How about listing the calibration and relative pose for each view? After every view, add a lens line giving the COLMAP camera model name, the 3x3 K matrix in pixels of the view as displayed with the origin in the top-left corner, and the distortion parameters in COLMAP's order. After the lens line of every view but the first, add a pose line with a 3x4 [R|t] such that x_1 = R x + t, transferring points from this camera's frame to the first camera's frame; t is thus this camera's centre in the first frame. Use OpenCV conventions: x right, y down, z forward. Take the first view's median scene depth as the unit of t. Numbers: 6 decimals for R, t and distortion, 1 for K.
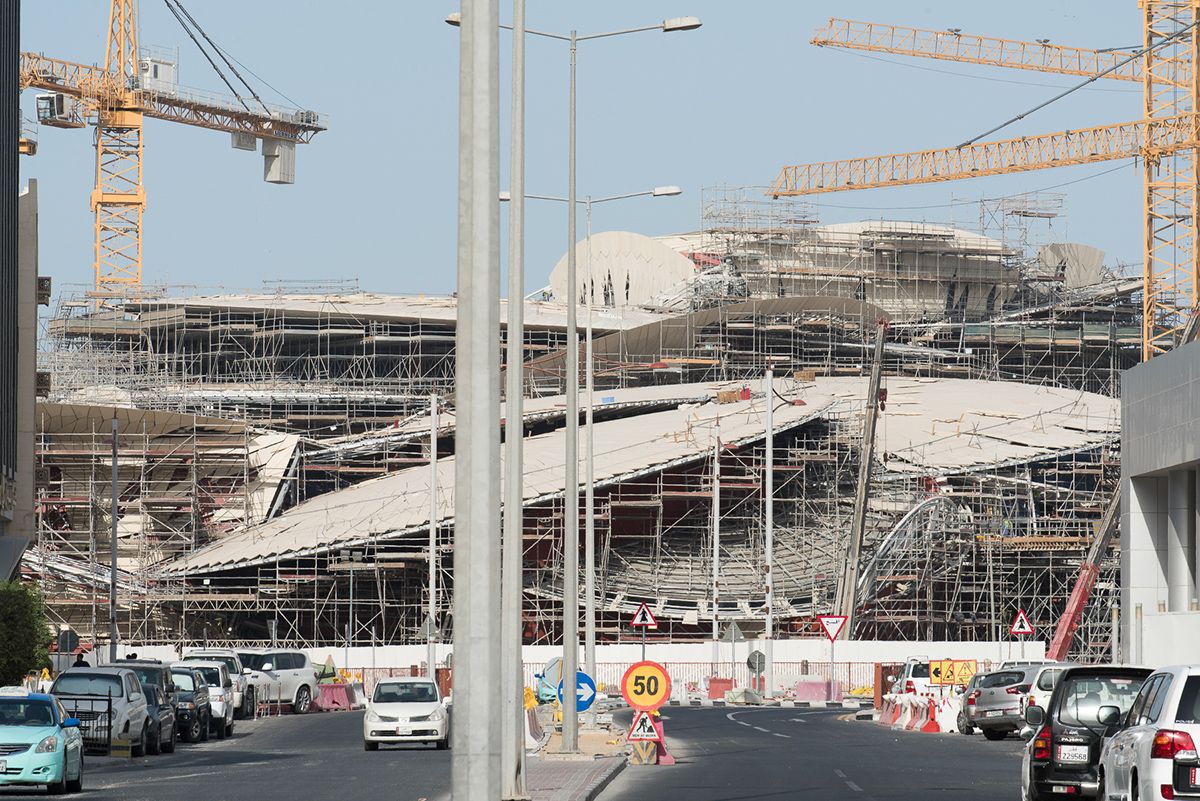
lens RADIAL K [[3566.9, 0, 600.0], [0, 3566.9, 400.5], [0, 0, 1]] dist [-0.175580, -0.633365]
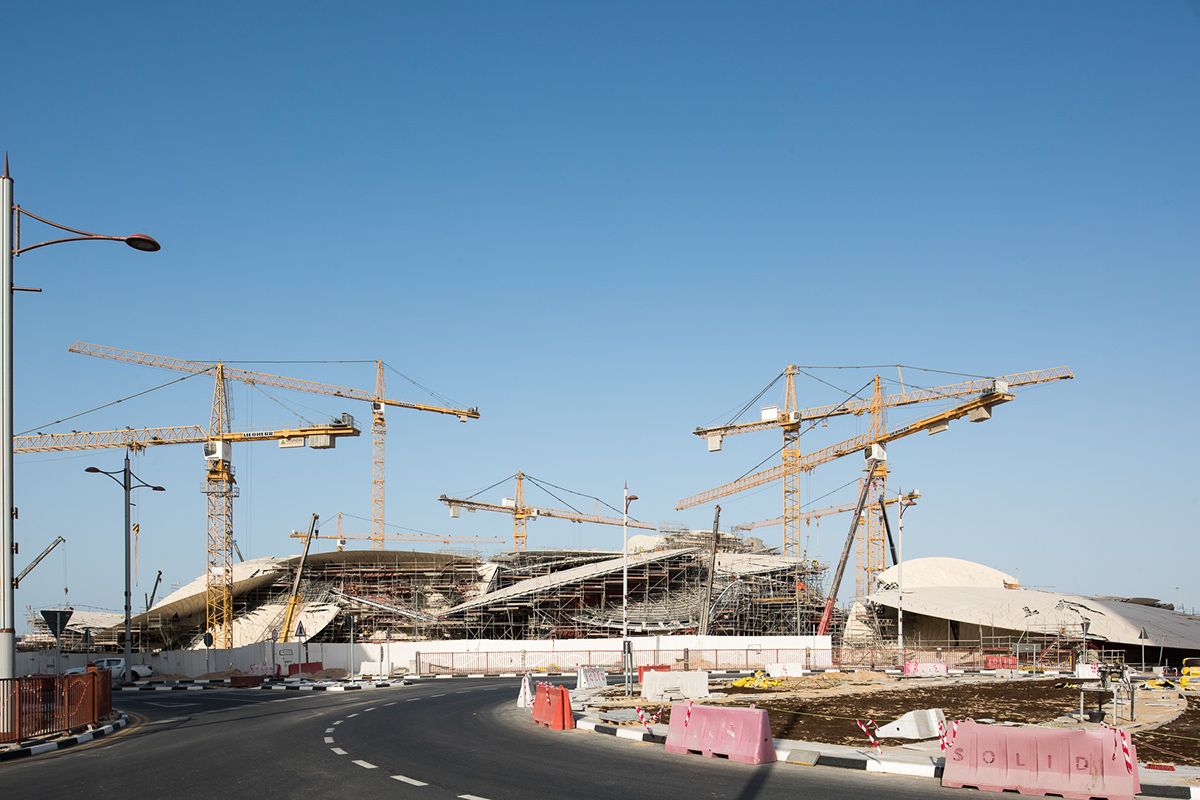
lens RADIAL K [[3566.9, 0, 600.0], [0, 3566.9, 400.0], [0, 0, 1]] dist [-0.175580, -0.633365]
pose [[0.999423, -0.004913, 0.033603, -0.082971], [0.004828, 0.999985, 0.002606, -0.102640], [-0.033615, -0.002442, 0.999432, -1.438758]]
